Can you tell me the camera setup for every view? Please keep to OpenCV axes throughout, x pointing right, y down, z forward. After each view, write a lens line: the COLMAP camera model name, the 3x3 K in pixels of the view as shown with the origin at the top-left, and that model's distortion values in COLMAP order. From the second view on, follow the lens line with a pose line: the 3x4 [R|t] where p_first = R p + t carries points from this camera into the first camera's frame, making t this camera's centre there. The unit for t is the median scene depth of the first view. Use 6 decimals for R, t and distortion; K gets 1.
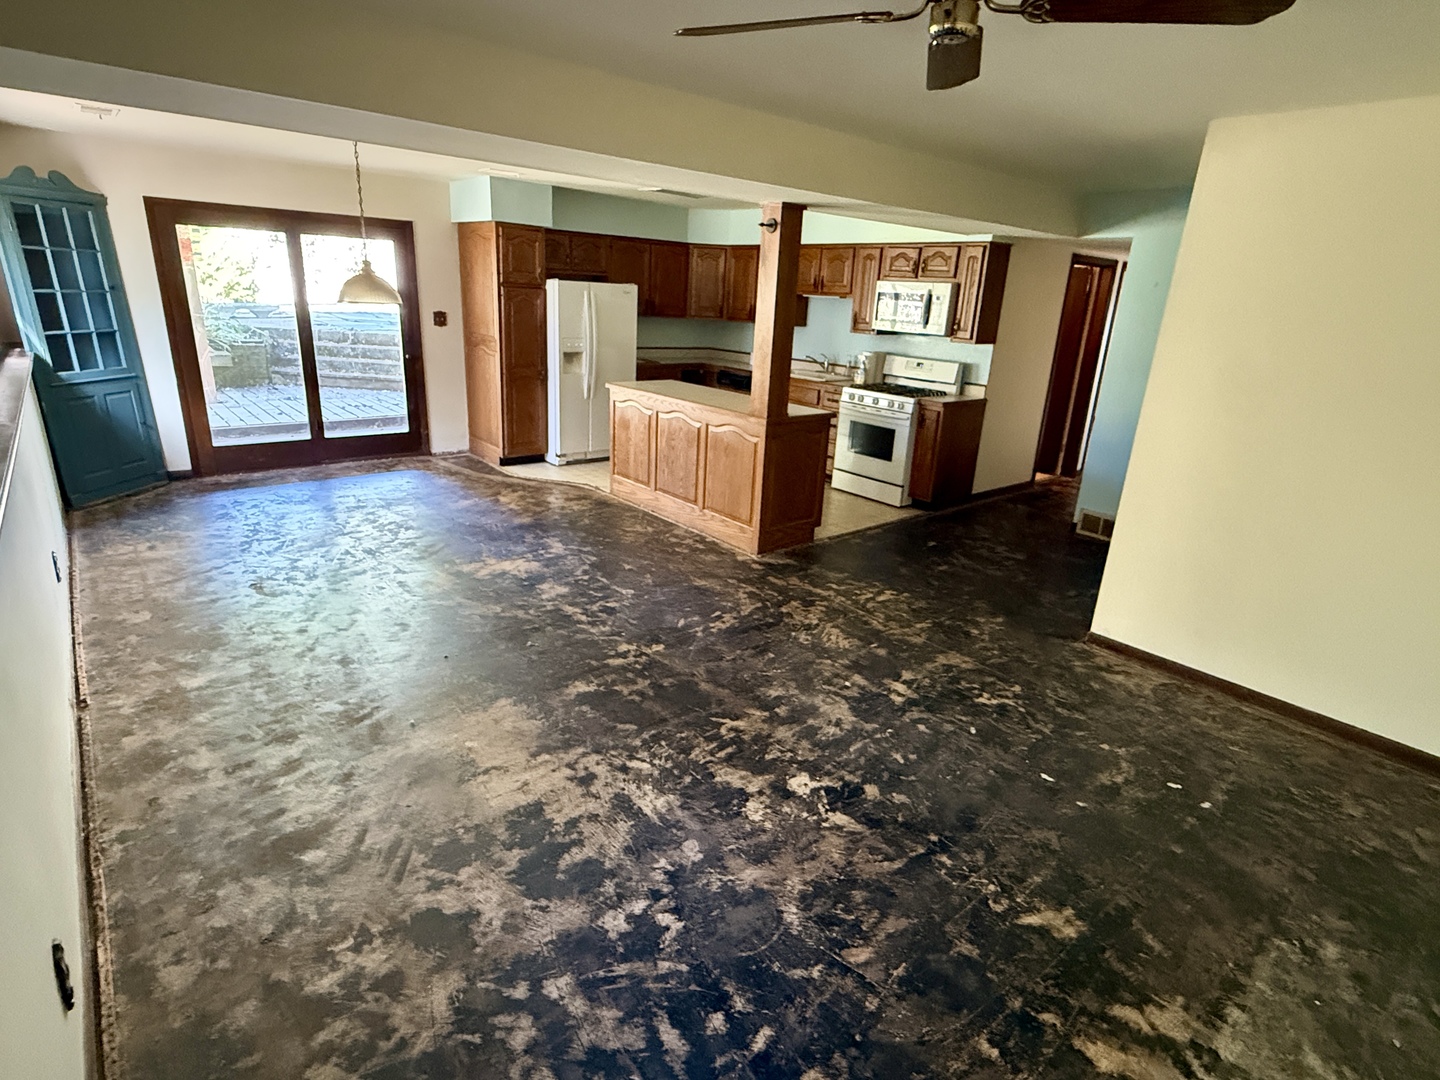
lens RADIAL K [[744.9, 0, 720.0], [0, 744.9, 540.0], [0, 0, 1]] dist [-0.021535, -0.000071]
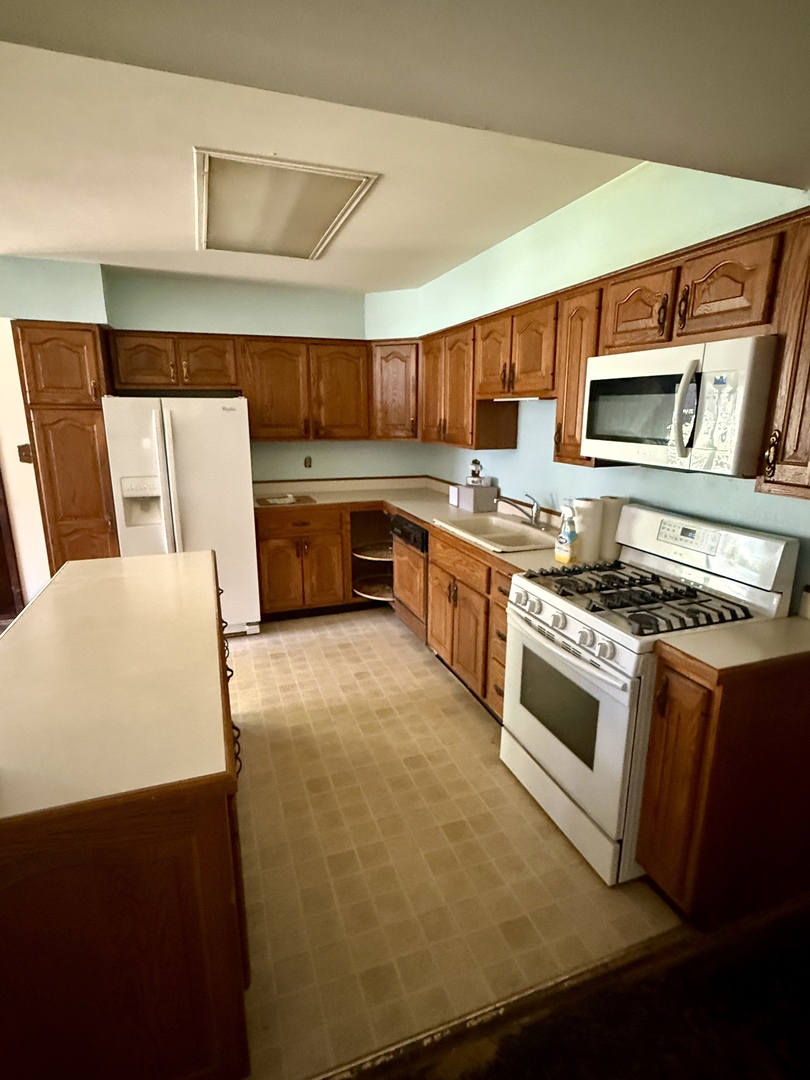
lens RADIAL K [[551.8, 0, 405.0], [0, 551.8, 540.0], [0, 0, 1]] dist [-0.001059, -0.000043]
pose [[0.936881, 0.031104, -0.348263, 0.231515], [-0.064590, 0.994289, -0.084957, -0.198124], [0.343632, 0.102089, 0.933539, 0.649682]]
